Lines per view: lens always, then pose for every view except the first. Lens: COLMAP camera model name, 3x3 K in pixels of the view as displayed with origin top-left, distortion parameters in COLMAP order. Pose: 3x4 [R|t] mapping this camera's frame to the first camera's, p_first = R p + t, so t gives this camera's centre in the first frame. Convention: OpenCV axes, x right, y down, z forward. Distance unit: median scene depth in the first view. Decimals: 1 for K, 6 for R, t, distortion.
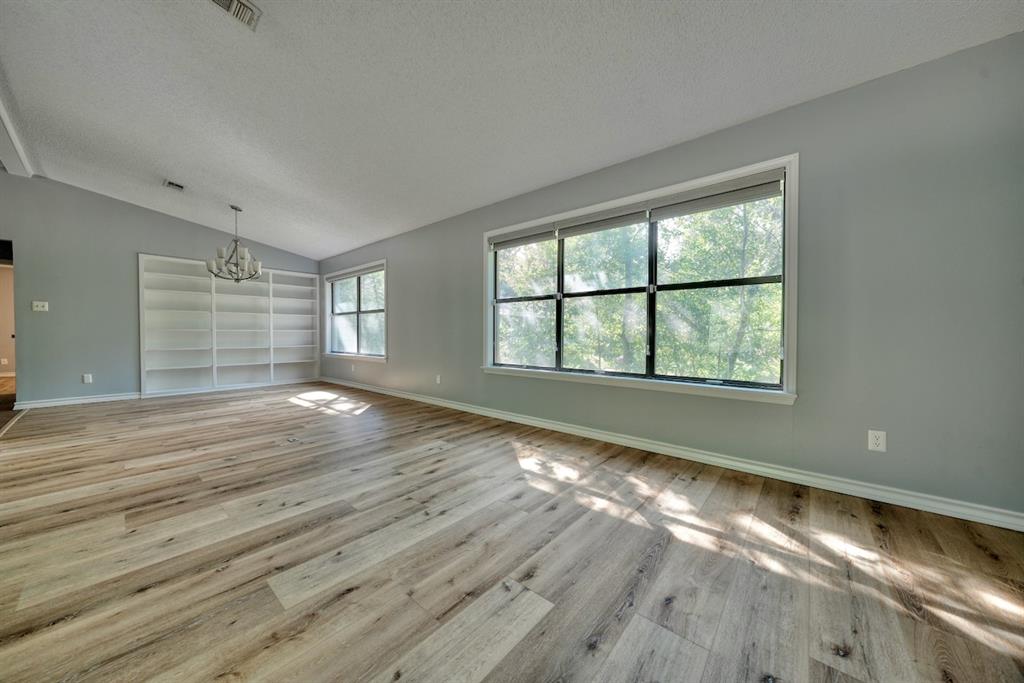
lens RADIAL K [[346.0, 0, 512.4], [0, 346.0, 339.3], [0, 0, 1]] dist [-0.002303, 0.000362]
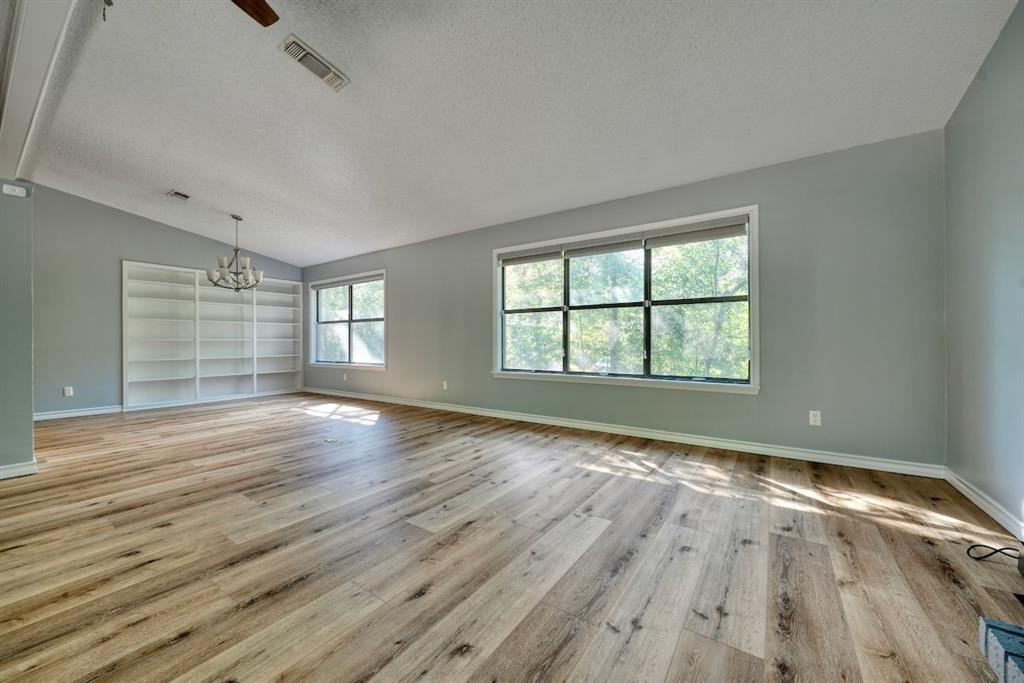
lens RADIAL K [[375.0, 0, 512.2], [0, 375.0, 340.4], [0, 0, 1]] dist [-0.000408, -0.000125]
pose [[0.994798, -0.005431, 0.101723, -0.201884], [0.007362, 0.999799, -0.018625, 0.002771], [-0.101602, 0.019277, 0.994638, -0.253432]]
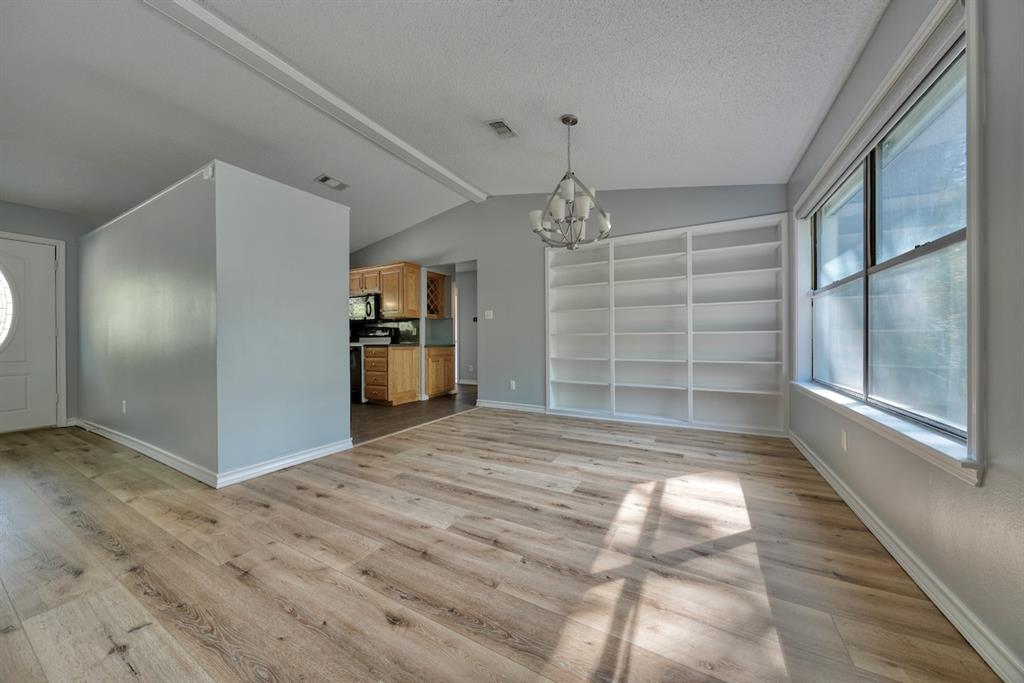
lens RADIAL K [[346.0, 0, 511.5], [0, 346.0, 340.5], [0, 0, 1]] dist [-0.002303, 0.000362]
pose [[0.199041, 0.001223, -0.979990, -0.432142], [-0.009222, 0.999957, -0.000625, -0.021919], [0.979948, 0.009161, 0.199044, 1.333753]]
